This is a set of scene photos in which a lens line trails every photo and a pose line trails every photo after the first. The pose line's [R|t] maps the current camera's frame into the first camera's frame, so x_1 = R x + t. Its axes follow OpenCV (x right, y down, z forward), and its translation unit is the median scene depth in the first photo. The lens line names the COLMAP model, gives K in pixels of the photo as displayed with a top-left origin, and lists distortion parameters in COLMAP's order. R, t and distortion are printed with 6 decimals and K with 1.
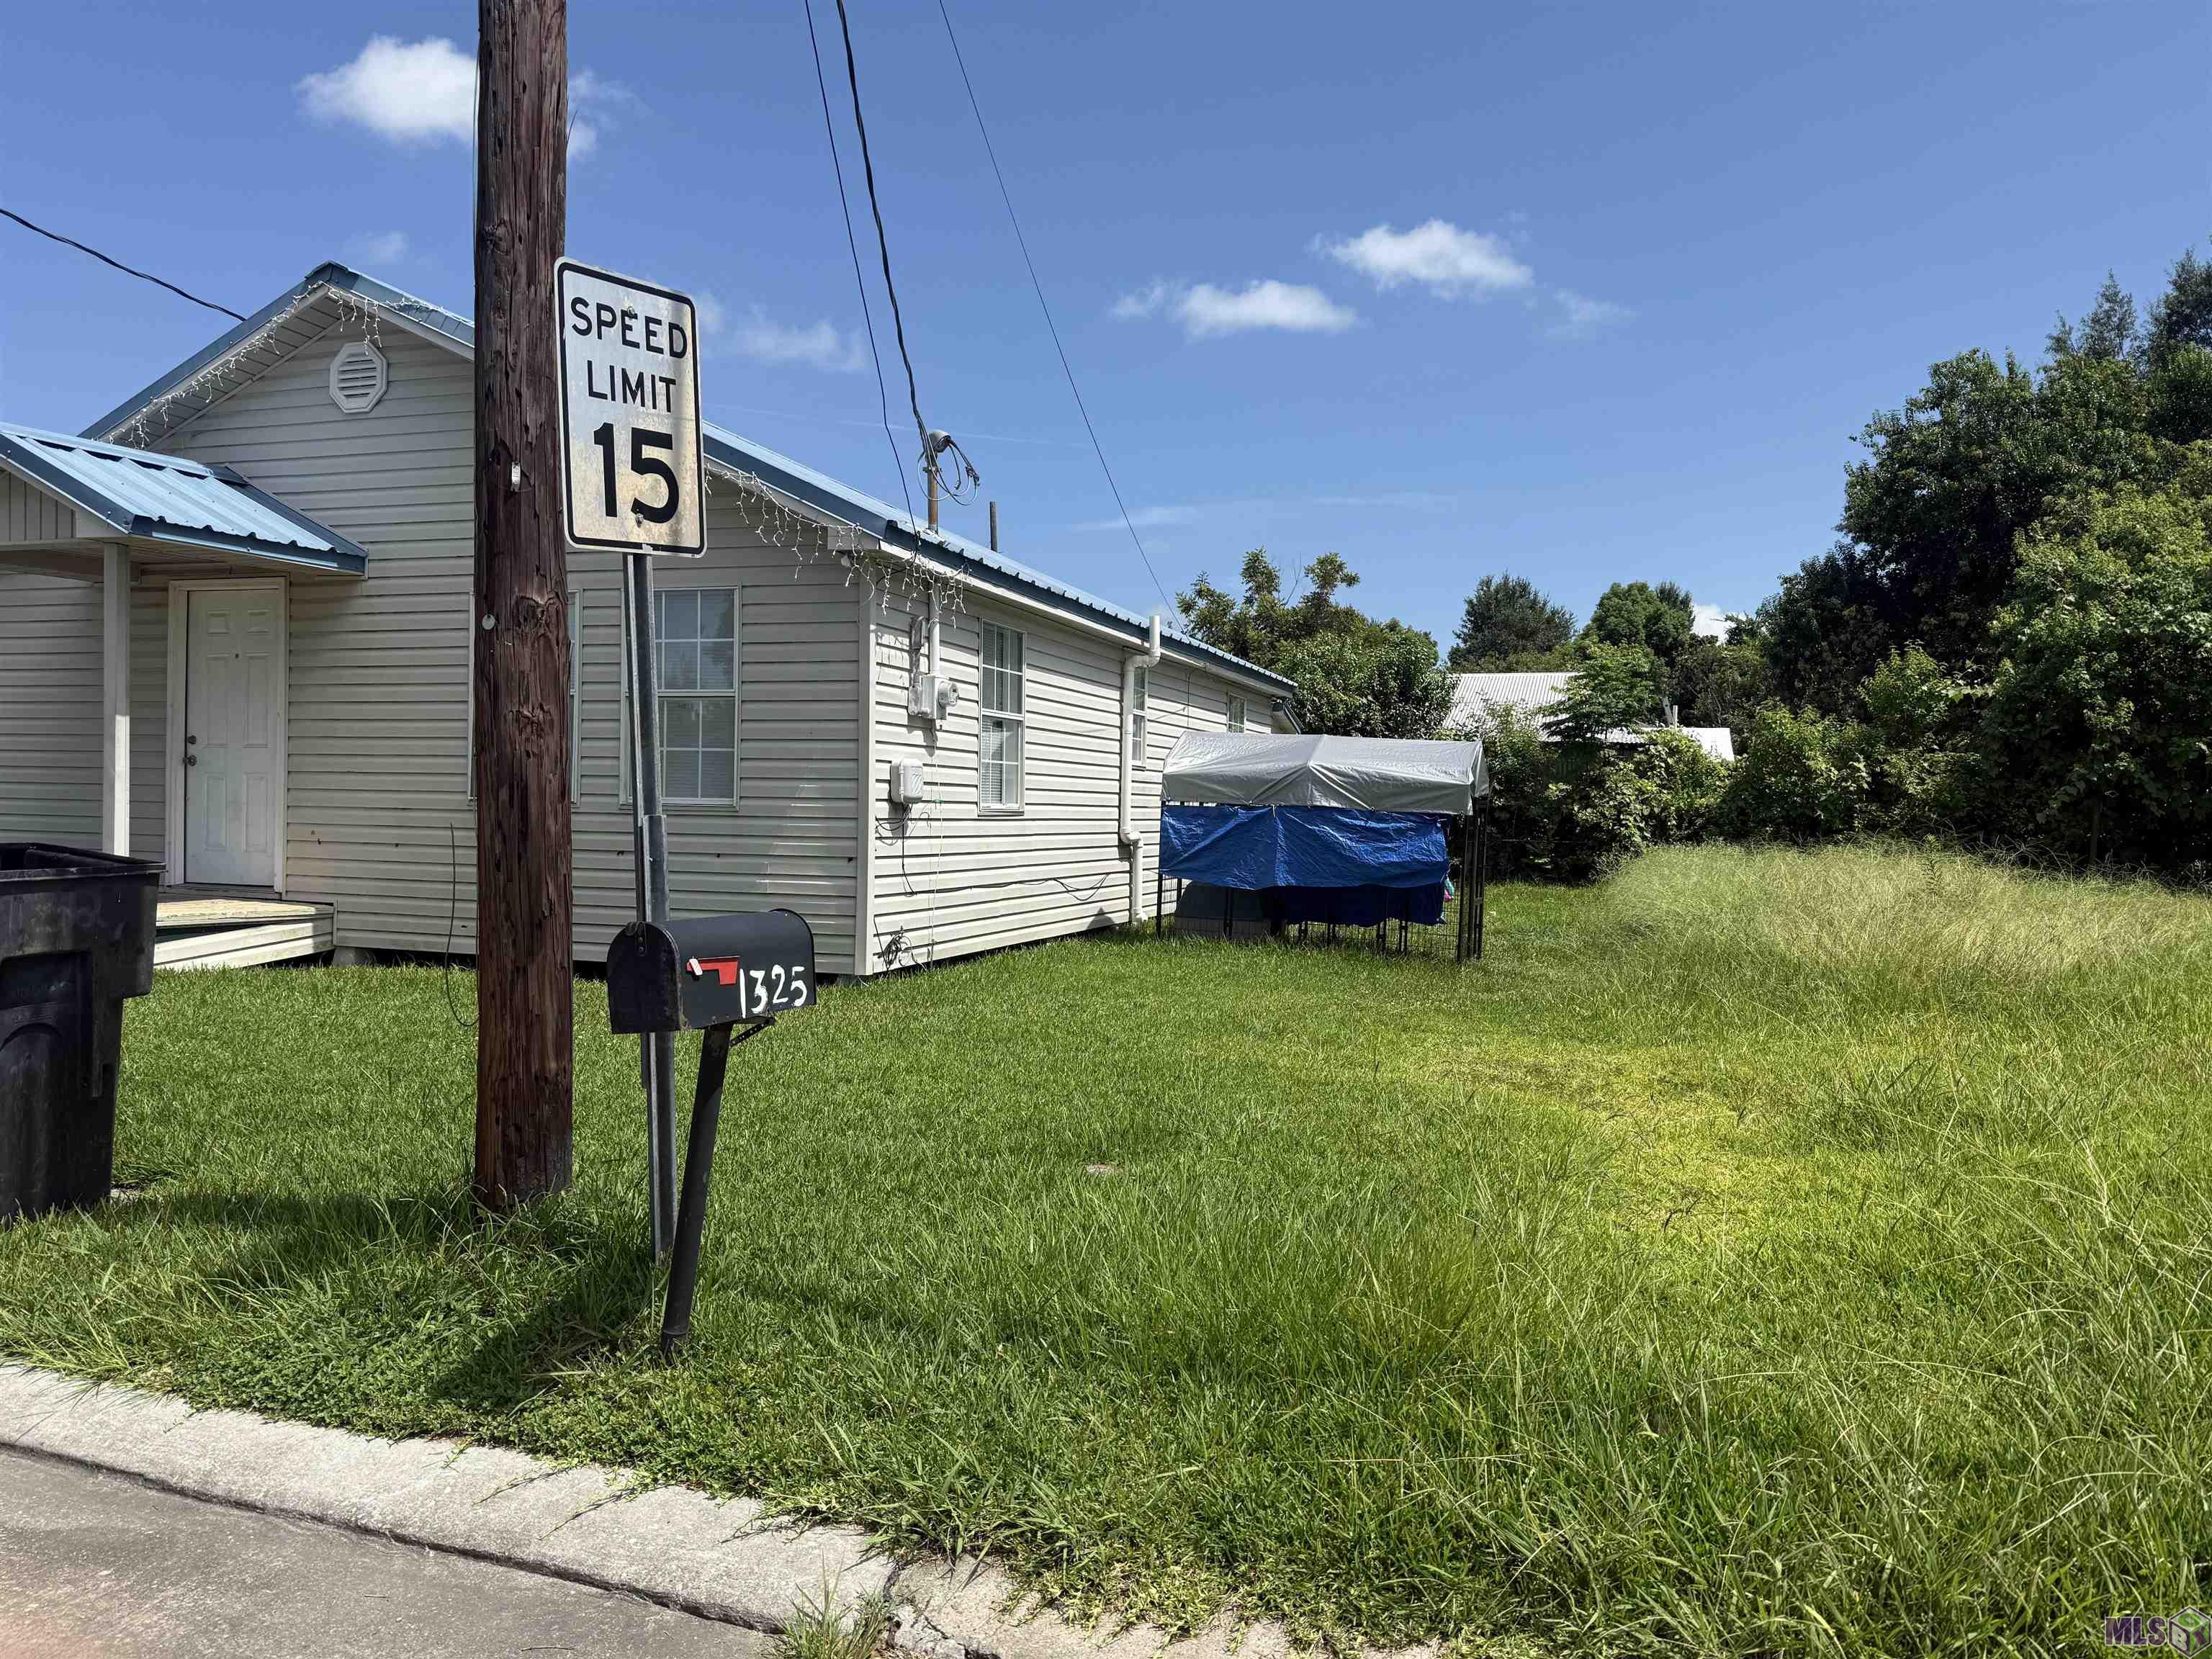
lens RADIAL K [[1556.7, 0, 1118.1], [0, 1556.7, 815.2], [0, 0, 1]] dist [0.011411, -0.000223]
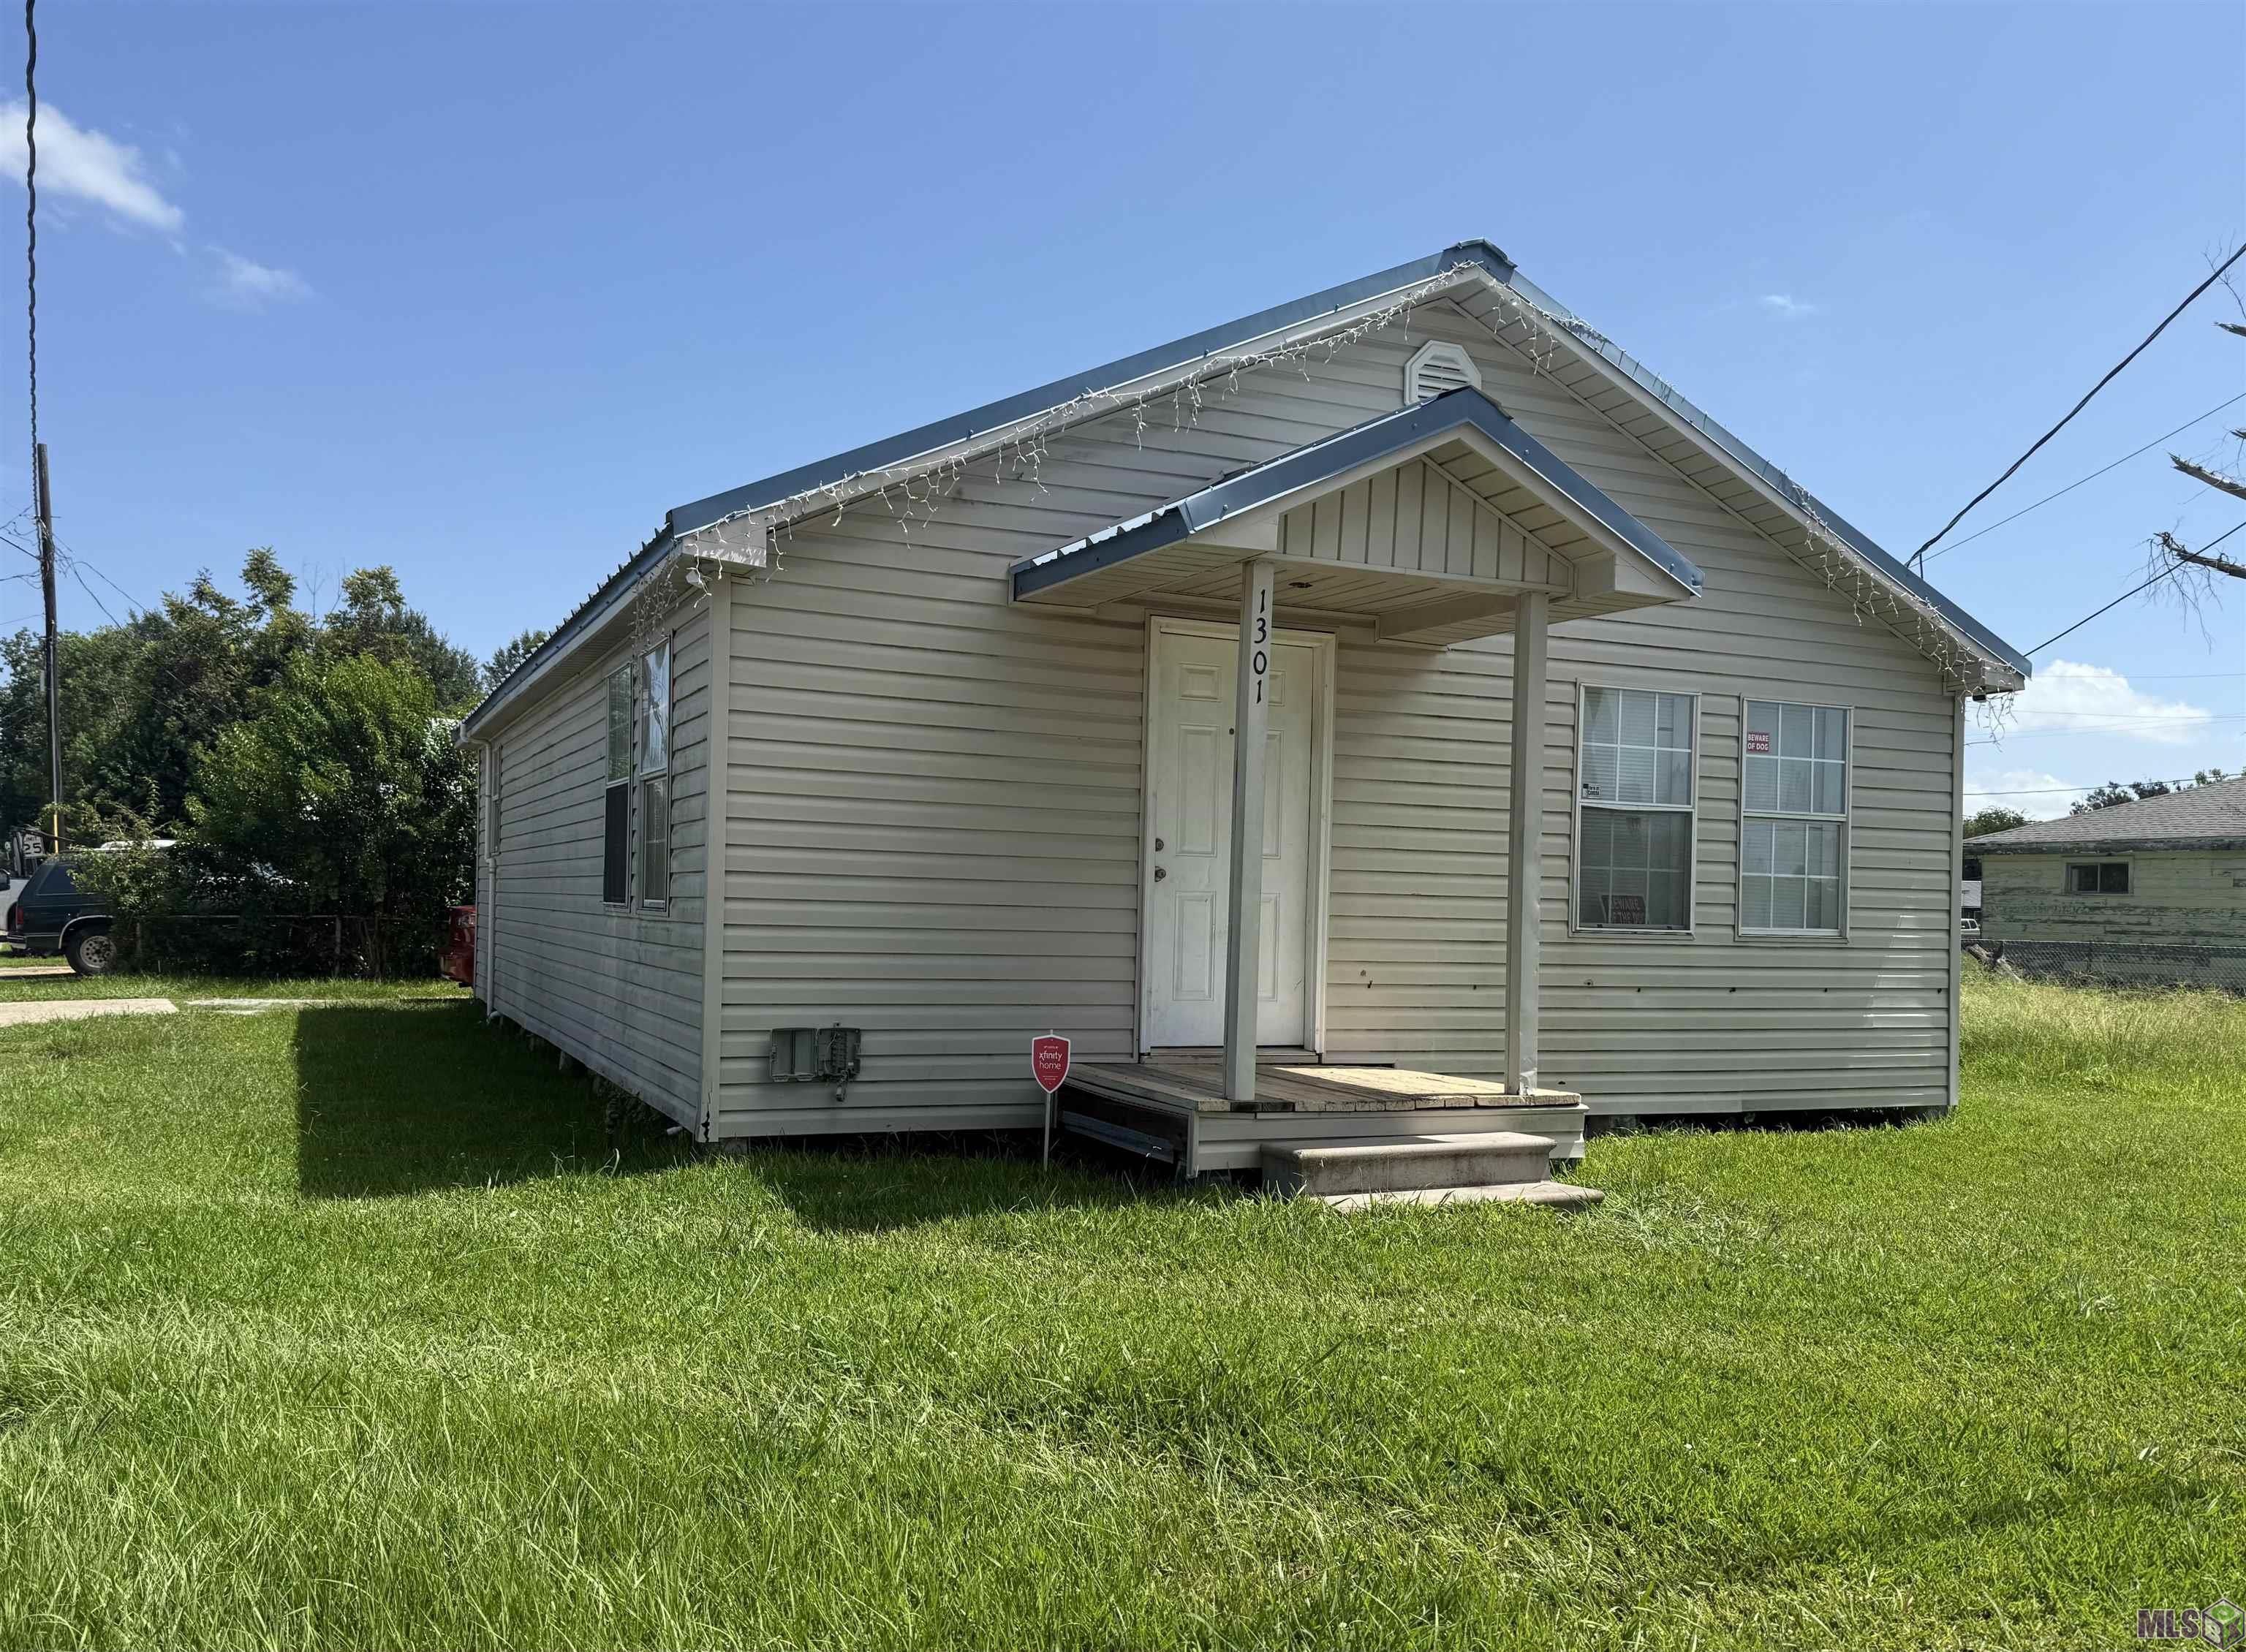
lens RADIAL K [[1782.2, 0, 956.3], [0, 1782.2, 927.7], [0, 0, 1]] dist [0.137489, -0.371178]
pose [[0.769657, -0.008979, 0.638394, -0.690854], [-0.008557, 0.999666, 0.024376, -0.017340], [-0.638400, -0.024224, 0.769324, 0.252652]]
